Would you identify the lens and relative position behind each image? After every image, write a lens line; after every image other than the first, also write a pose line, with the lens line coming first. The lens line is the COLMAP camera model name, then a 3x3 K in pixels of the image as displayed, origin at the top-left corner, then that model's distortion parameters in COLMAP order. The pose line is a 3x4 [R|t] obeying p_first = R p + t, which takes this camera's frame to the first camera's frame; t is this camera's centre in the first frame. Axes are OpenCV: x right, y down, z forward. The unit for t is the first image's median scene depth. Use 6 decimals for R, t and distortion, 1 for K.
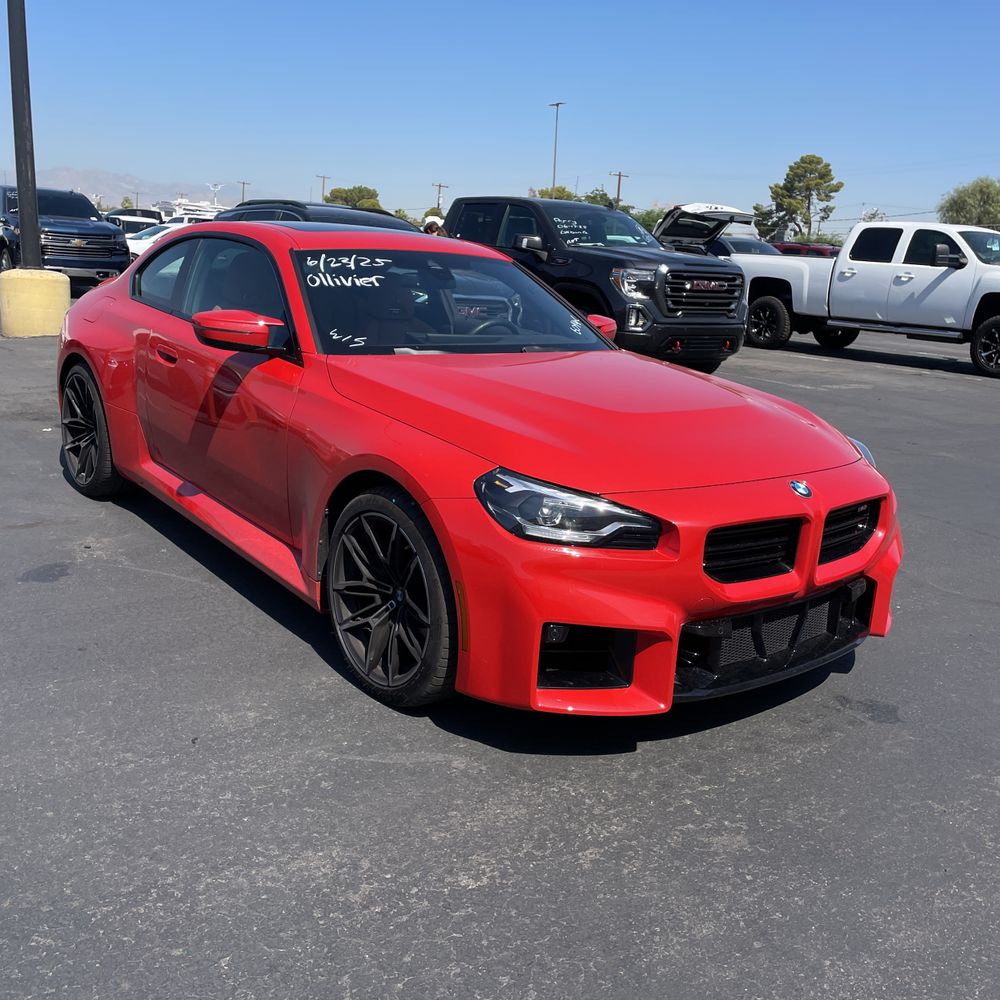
lens RADIAL K [[1009.4, 0, 503.7], [0, 1009.4, 495.7], [0, 0, 1]] dist [0.020336, 0.000000]
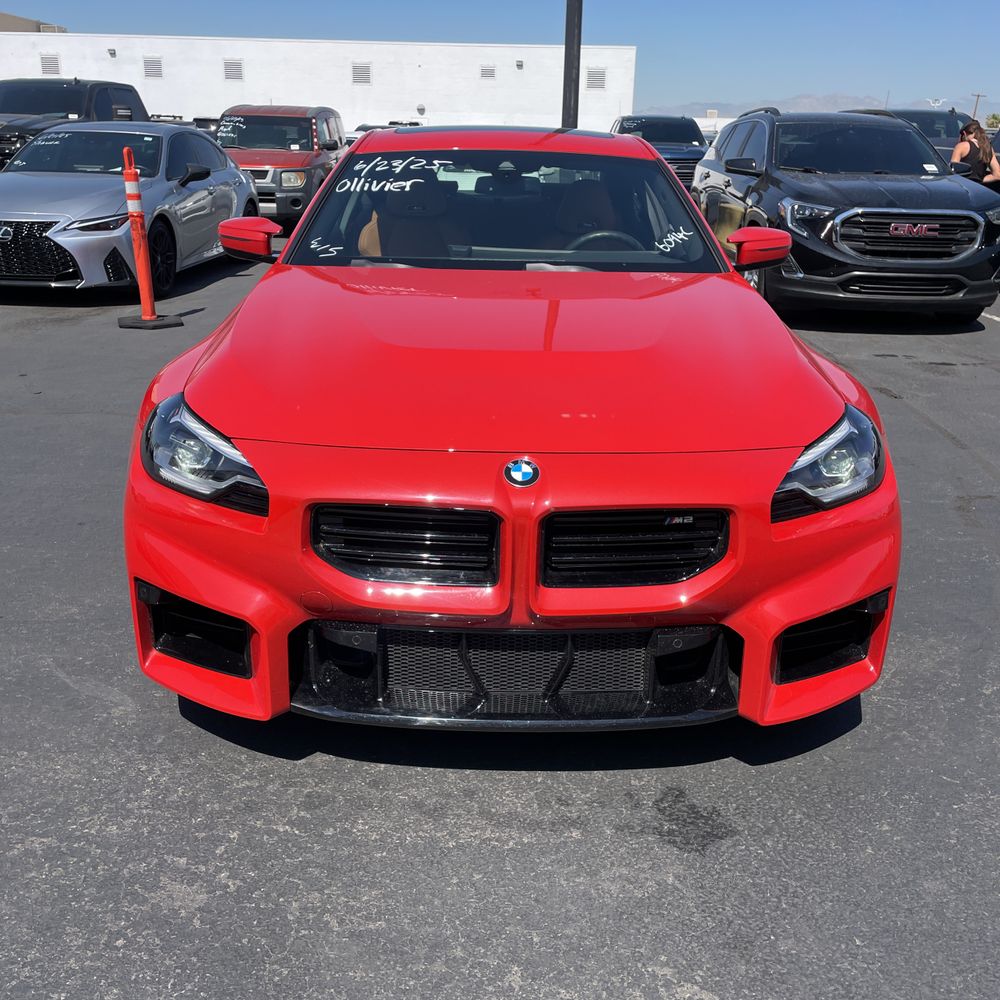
lens RADIAL K [[1009.4, 0, 501.6], [0, 1009.4, 501.2], [0, 0, 1]] dist [0.020336, 0.000000]
pose [[0.791729, 0.164367, -0.588344, 0.479357], [-0.119866, 0.986198, 0.114213, -0.045156], [0.598997, -0.019904, 0.800504, 0.304411]]
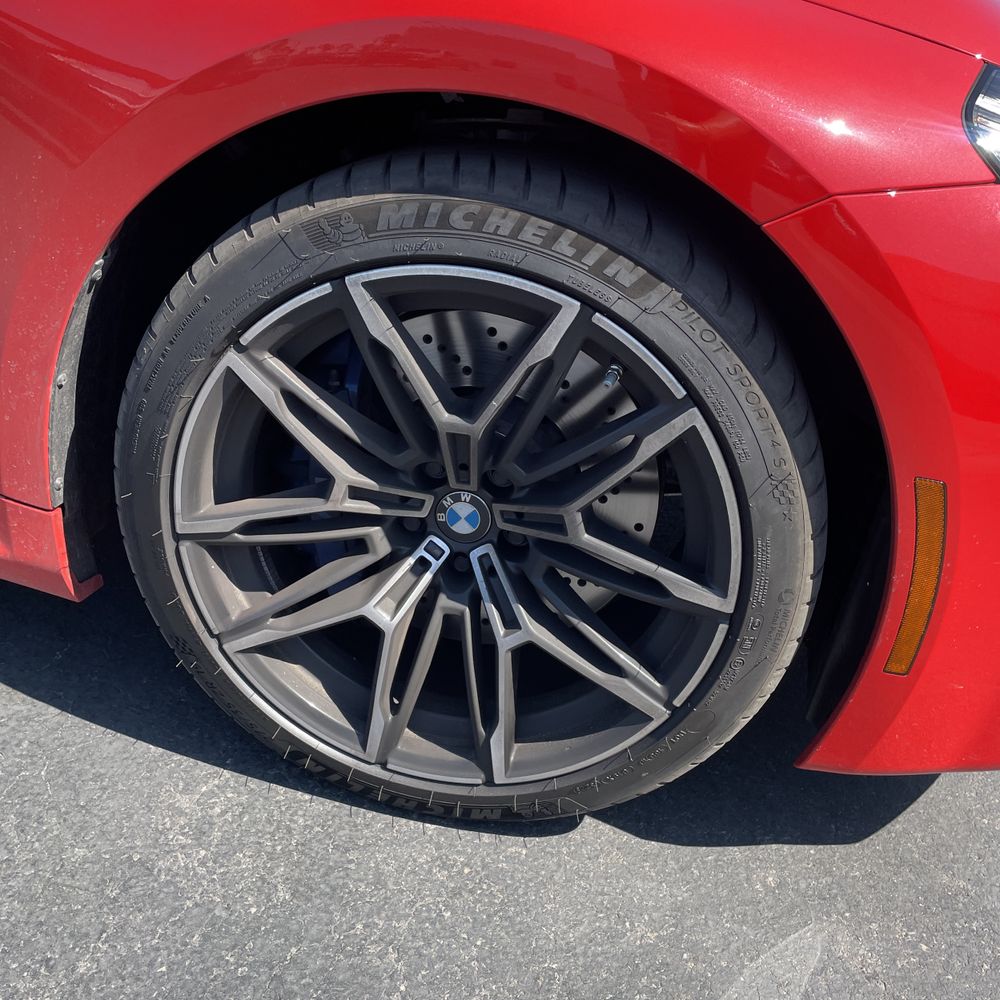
lens RADIAL K [[1009.4, 0, 489.8], [0, 1009.4, 494.4], [0, 0, 1]] dist [0.020336, 0.000000]
pose [[0.760804, -0.242658, 0.601910, -0.210160], [0.039897, 0.943201, 0.329819, -0.010376], [-0.647755, -0.226913, 0.727272, 0.553979]]
